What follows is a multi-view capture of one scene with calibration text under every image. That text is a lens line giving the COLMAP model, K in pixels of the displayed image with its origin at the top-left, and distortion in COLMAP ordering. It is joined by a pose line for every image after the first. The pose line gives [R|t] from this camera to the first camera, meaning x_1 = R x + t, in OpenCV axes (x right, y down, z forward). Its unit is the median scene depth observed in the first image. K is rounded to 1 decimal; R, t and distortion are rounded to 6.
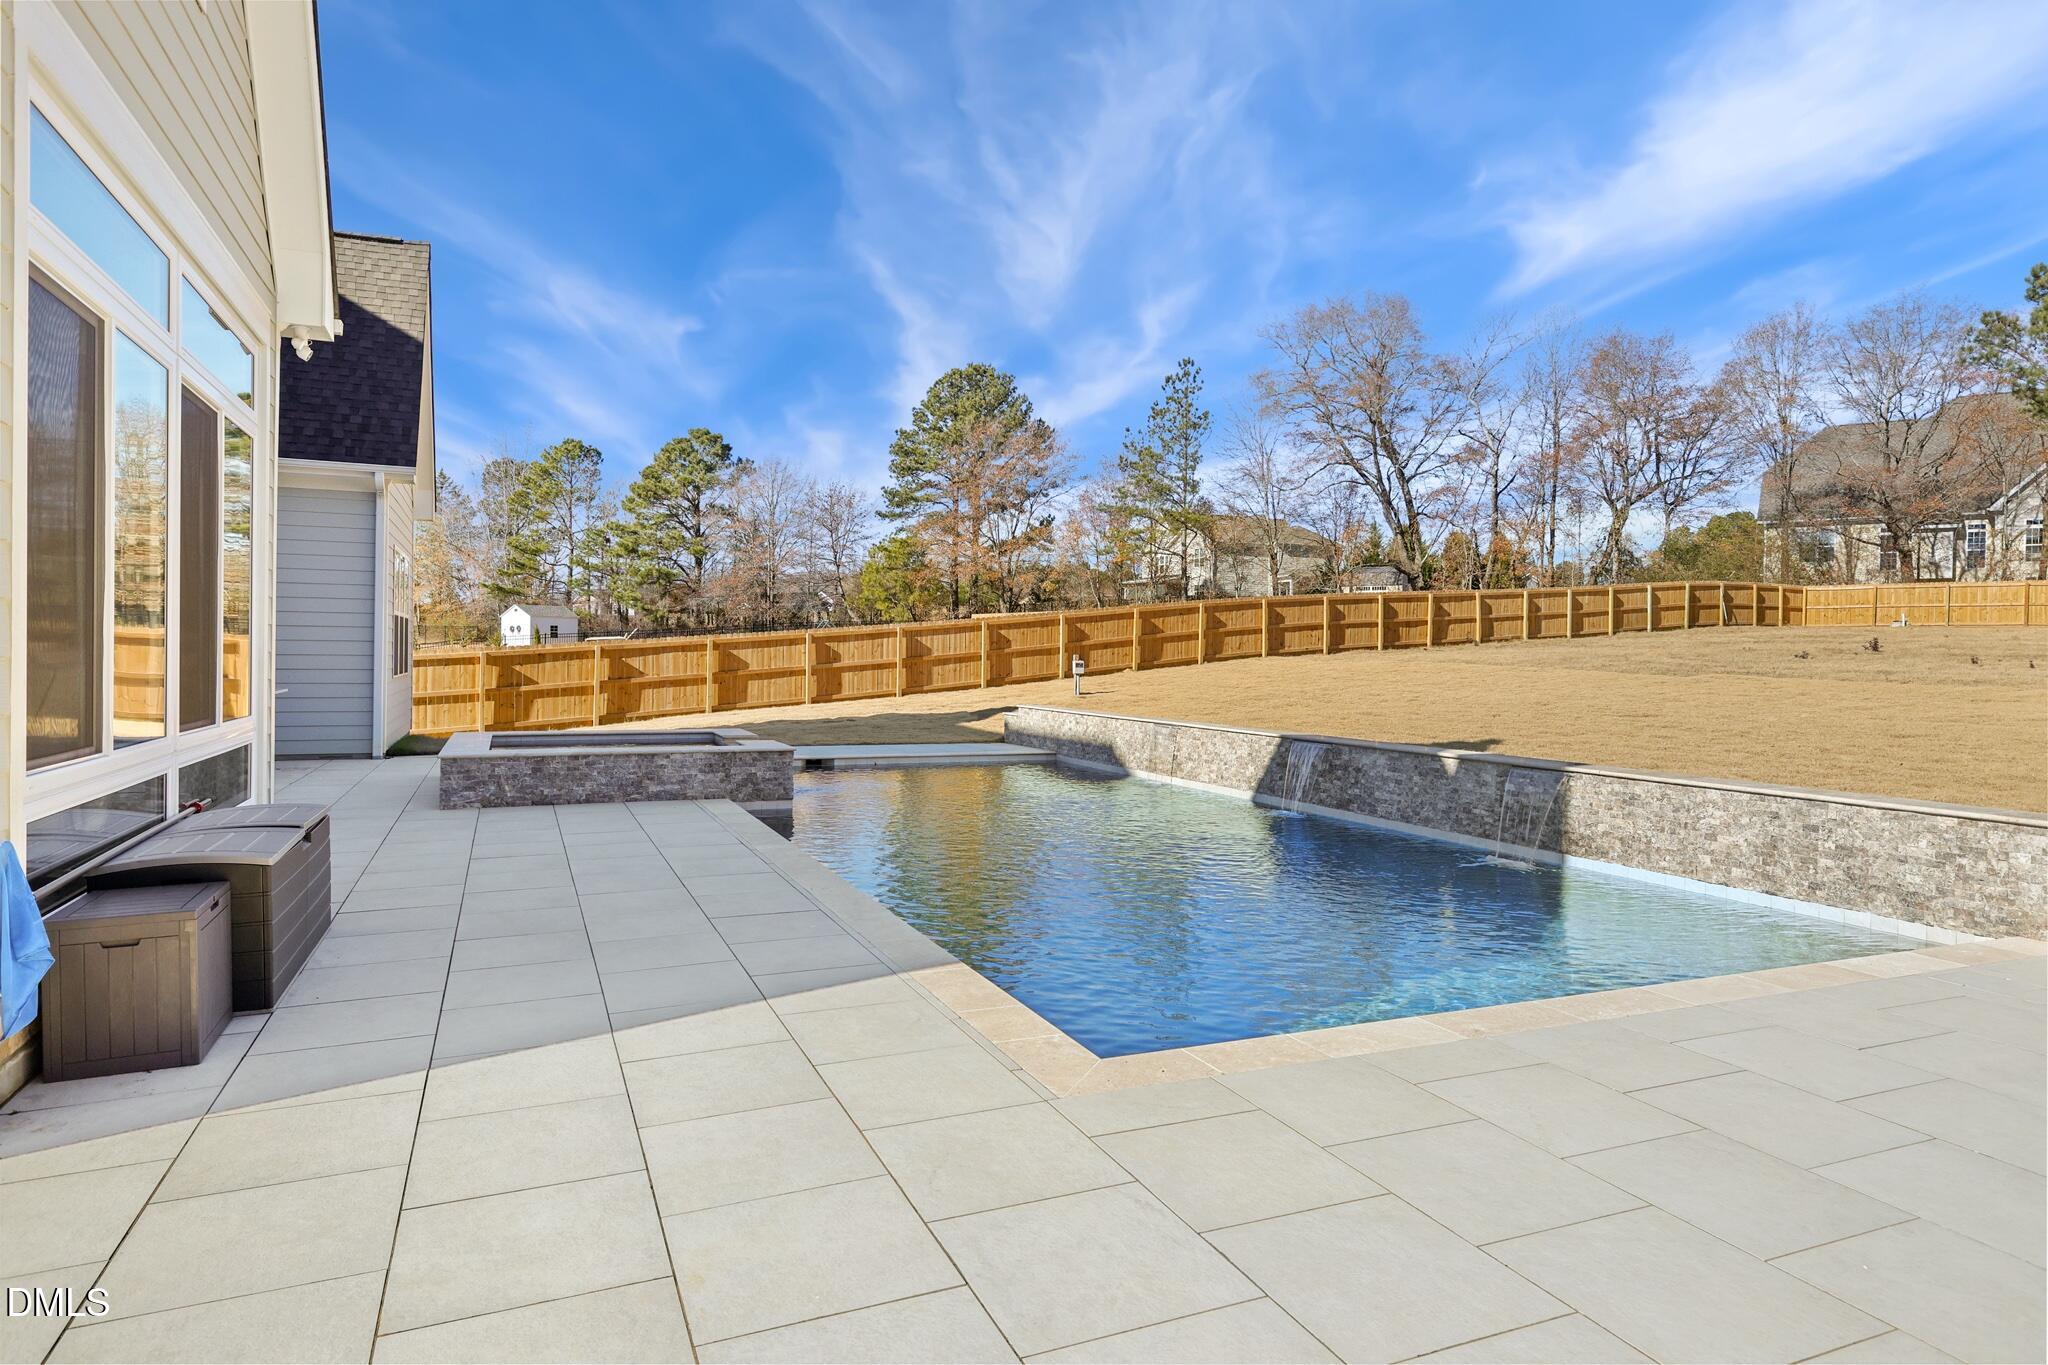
lens RADIAL K [[1203.7, 0, 1022.5], [0, 1203.7, 666.4], [0, 0, 1]] dist [-0.001396, 0.000778]
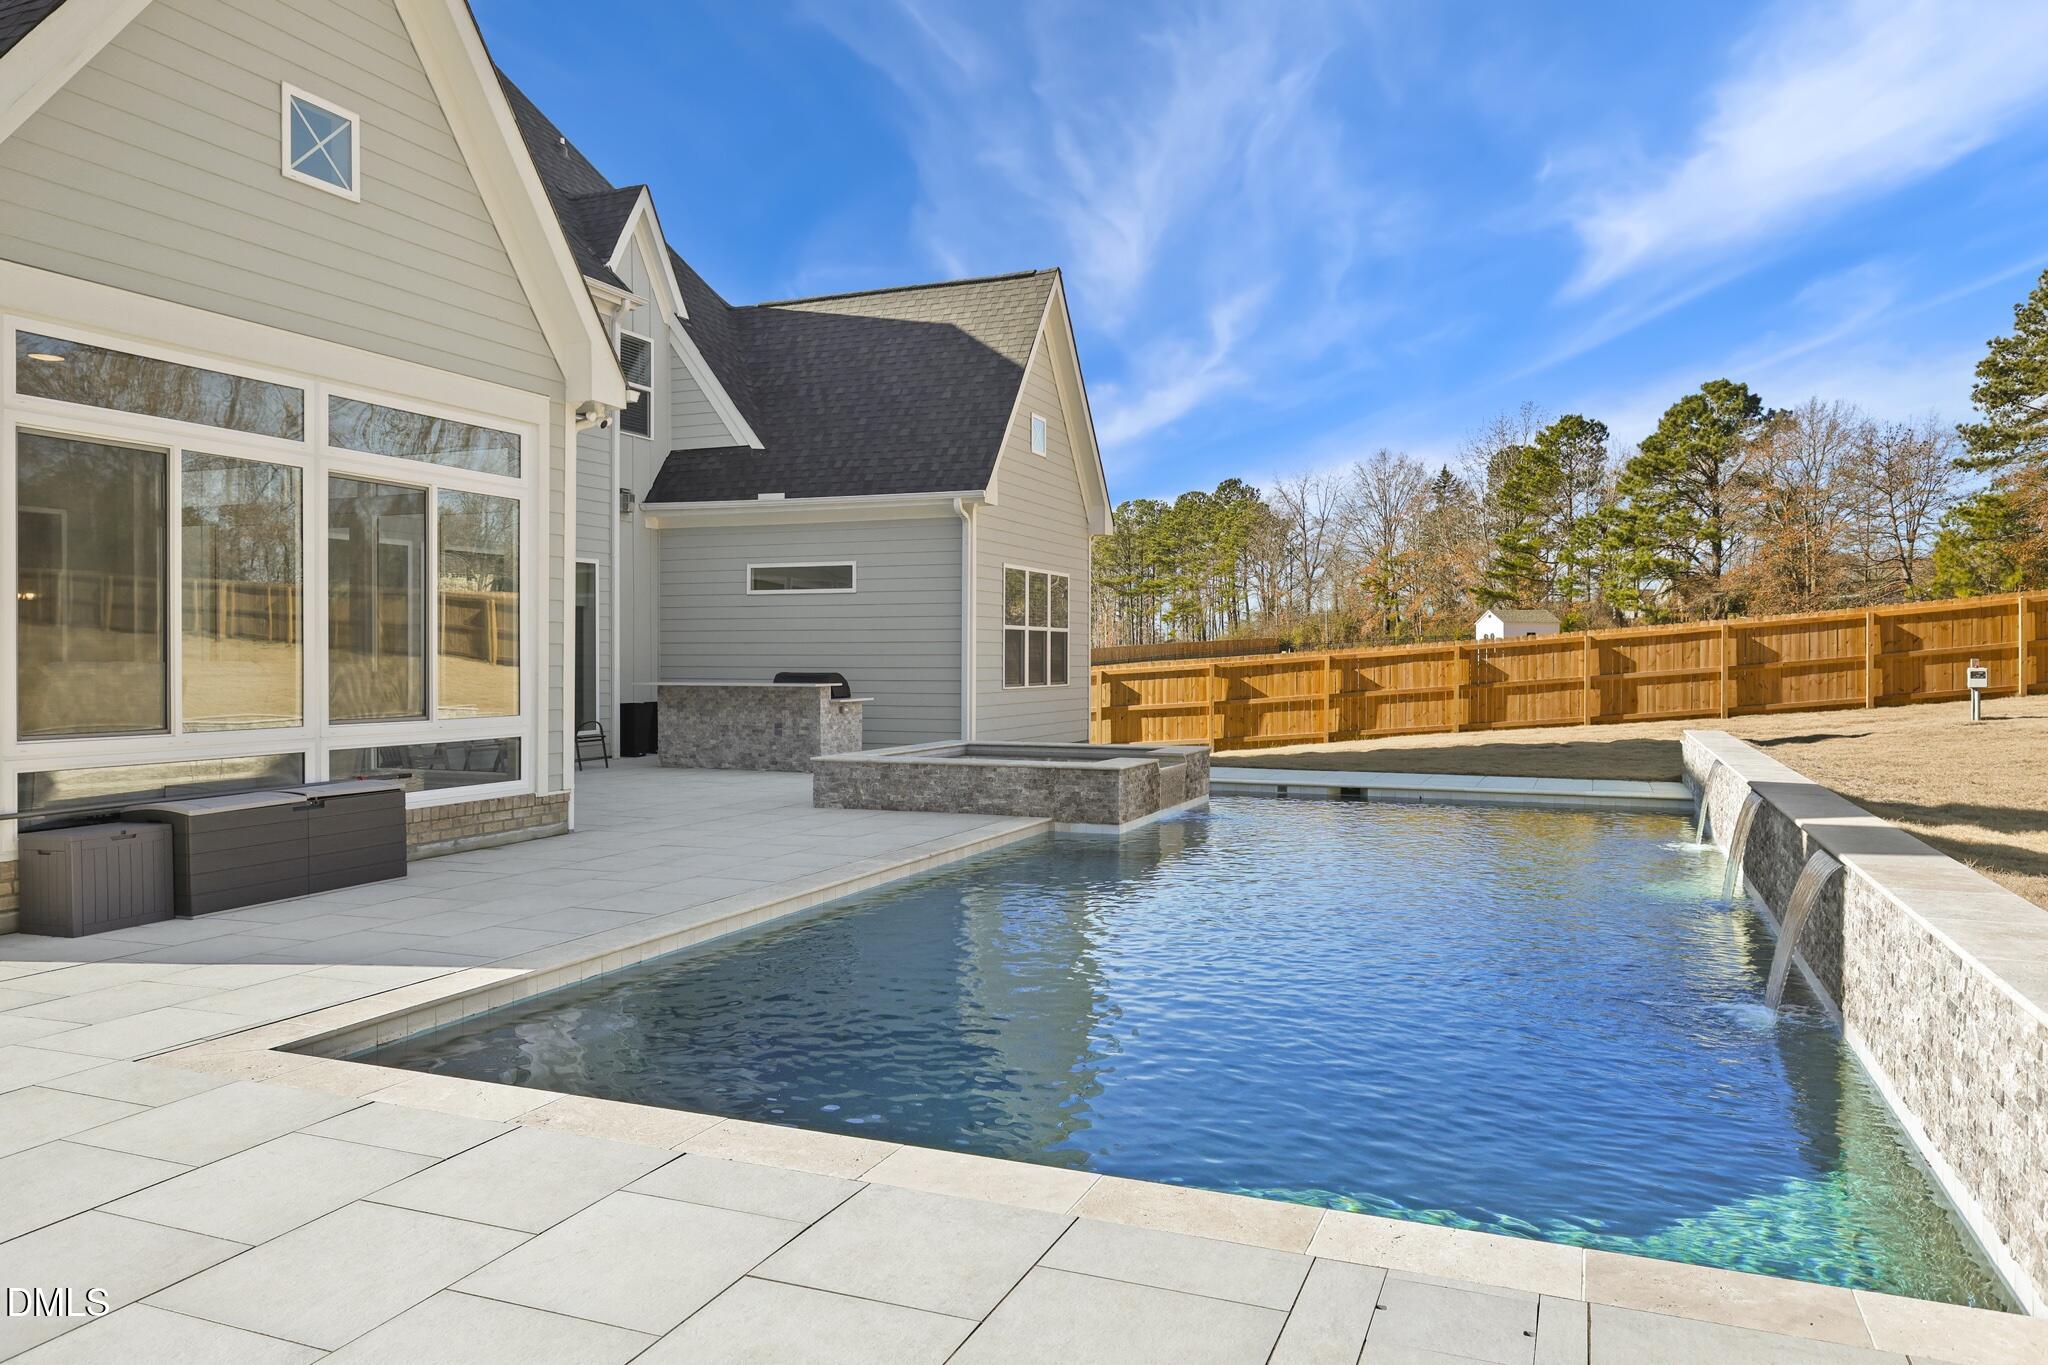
lens RADIAL K [[1376.4, 0, 1015.2], [0, 1376.4, 679.2], [0, 0, 1]] dist [0.001794, -0.002439]
pose [[0.697132, -0.001991, -0.716940, 0.214190], [0.001898, 0.999998, -0.000931, 0.001196], [0.716940, -0.000712, 0.697134, 0.098217]]
